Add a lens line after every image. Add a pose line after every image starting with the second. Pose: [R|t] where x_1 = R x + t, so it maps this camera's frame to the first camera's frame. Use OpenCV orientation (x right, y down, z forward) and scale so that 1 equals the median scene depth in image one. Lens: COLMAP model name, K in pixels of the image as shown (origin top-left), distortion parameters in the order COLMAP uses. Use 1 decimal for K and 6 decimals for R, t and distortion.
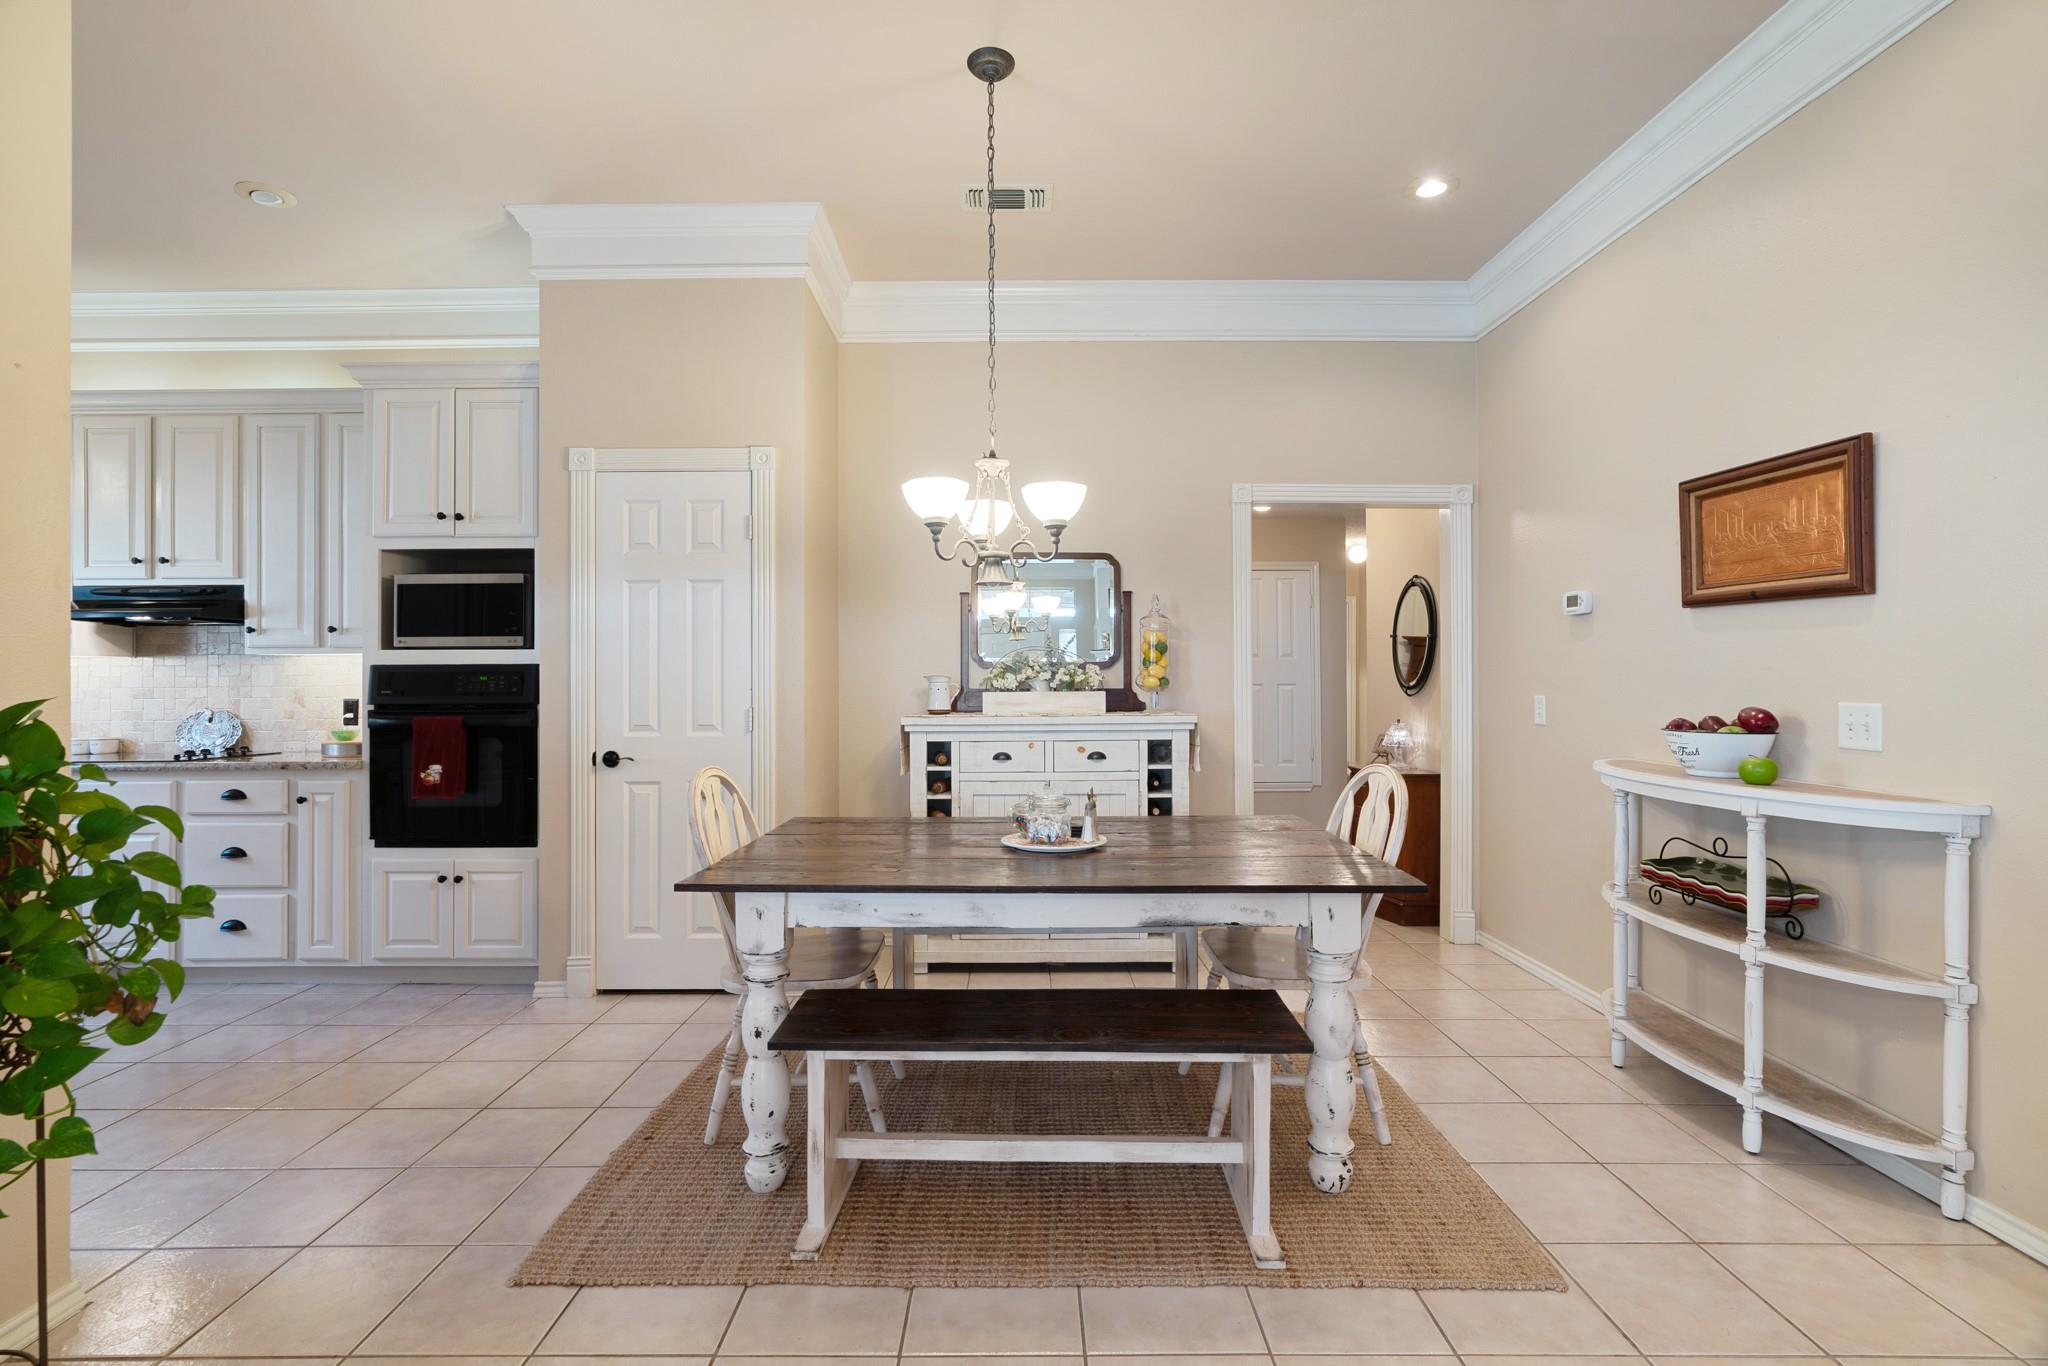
lens RADIAL K [[927.1, 0, 997.2], [0, 927.1, 681.1], [0, 0, 1]] dist [-0.000389, -0.000111]
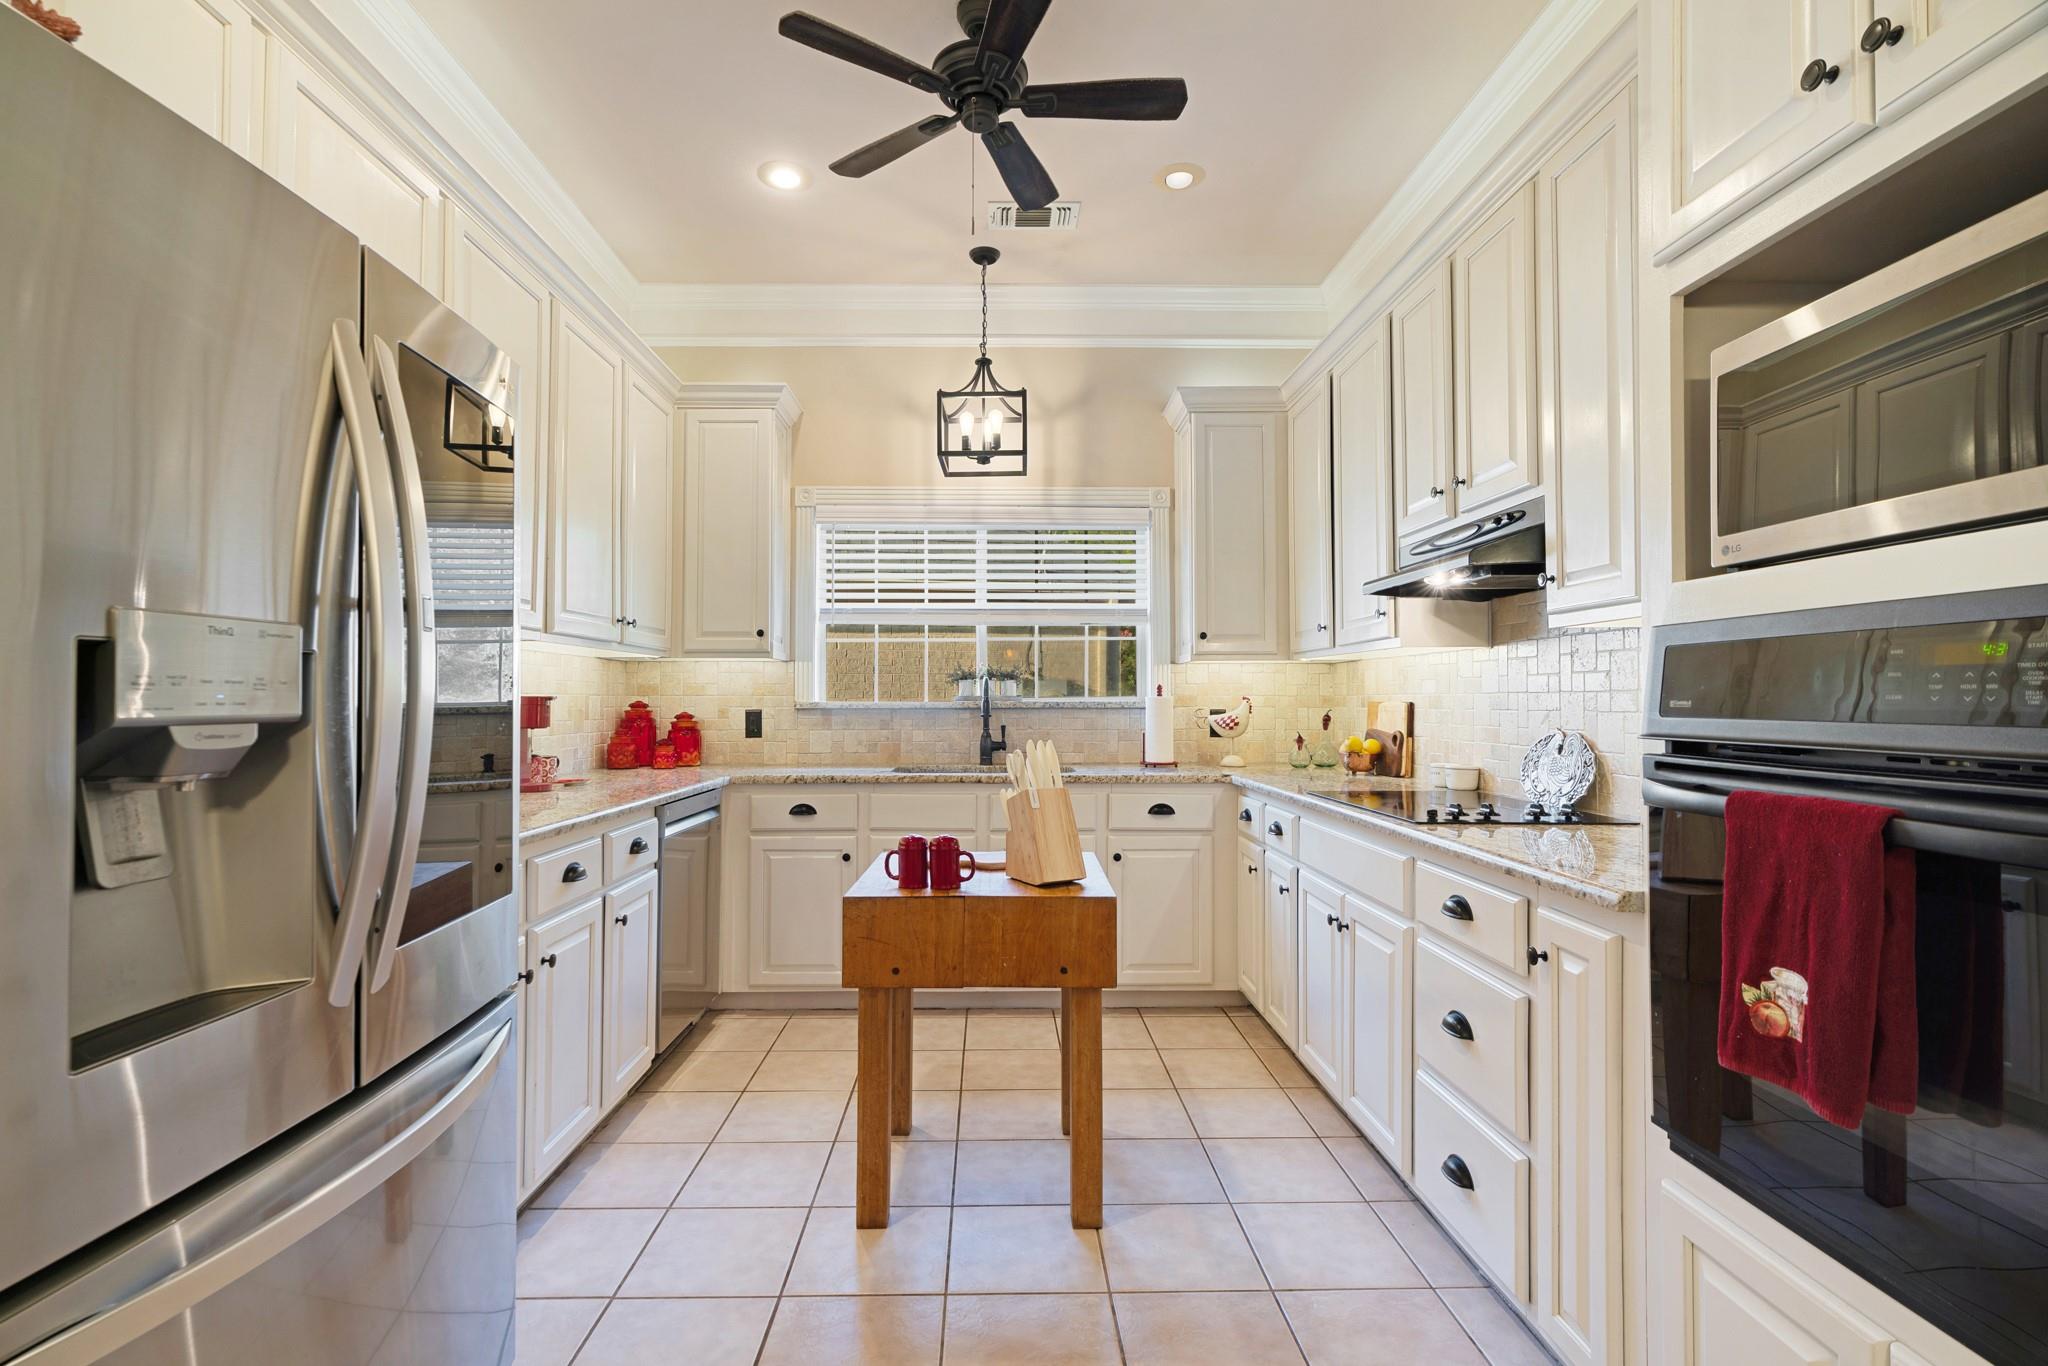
lens RADIAL K [[937.3, 0, 1024.0], [0, 937.3, 683.0], [0, 0, 1]] dist [0.001094, 0.000144]
pose [[0.049571, -0.011075, -0.998709, -0.326723], [0.003696, 0.999934, -0.010905, 0.006835], [0.998764, -0.003151, 0.049608, 0.733705]]
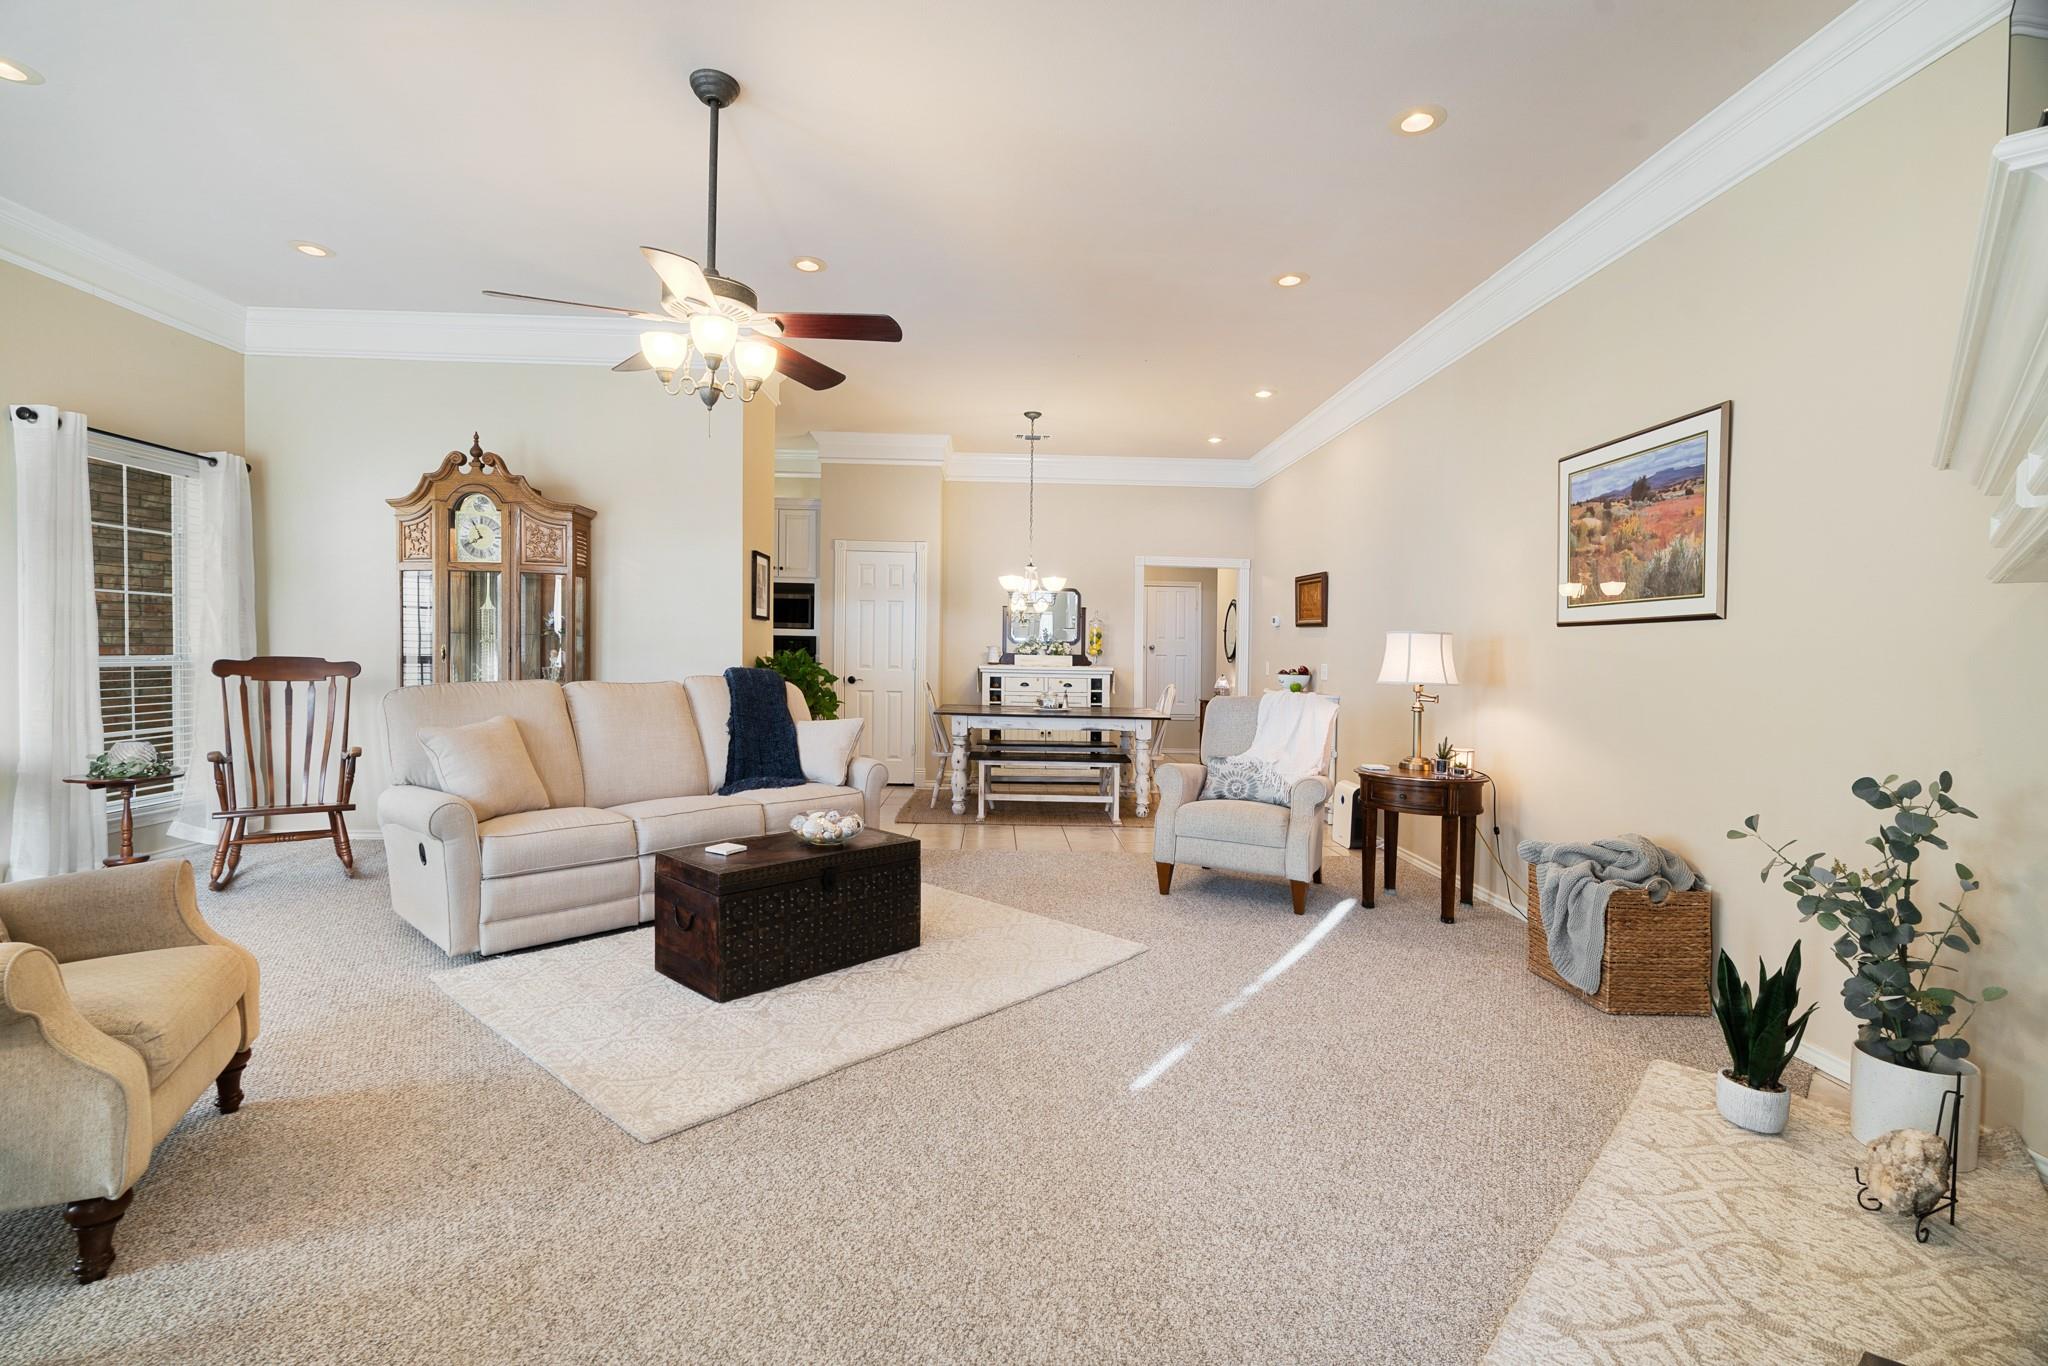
lens RADIAL K [[937.3, 0, 1024.0], [0, 937.3, 683.0], [0, 0, 1]] dist [0.001094, 0.000144]
pose [[0.997348, 0.022849, 0.069101, -0.157863], [-0.025219, 0.999116, 0.033626, 0.004661], [-0.068271, -0.035279, 0.997043, -1.274306]]
